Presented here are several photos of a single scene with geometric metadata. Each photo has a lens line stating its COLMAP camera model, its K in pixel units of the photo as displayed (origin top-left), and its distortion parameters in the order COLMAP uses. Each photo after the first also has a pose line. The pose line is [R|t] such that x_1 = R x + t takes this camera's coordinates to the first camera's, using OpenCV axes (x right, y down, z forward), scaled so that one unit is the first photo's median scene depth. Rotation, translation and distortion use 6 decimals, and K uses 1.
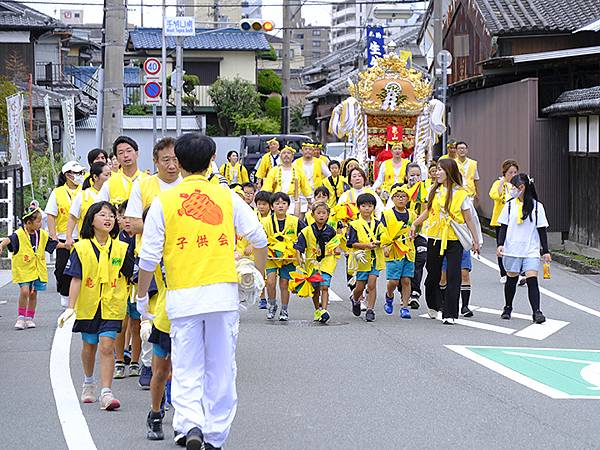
lens RADIAL K [[1798.7, 0, 300.0], [0, 1798.7, 225.0], [0, 0, 1]] dist [-0.051747, -0.821010]
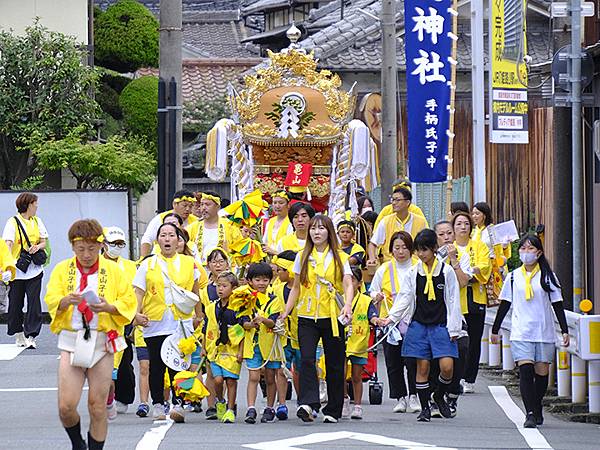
lens RADIAL K [[1798.7, 0, 300.0], [0, 1798.7, 225.0], [0, 0, 1]] dist [-0.051747, -0.821010]
pose [[0.994532, -0.019899, 0.102516, -0.011535], [0.022190, 0.999528, -0.021261, -0.019636], [-0.102044, 0.023420, 0.994504, 0.373266]]
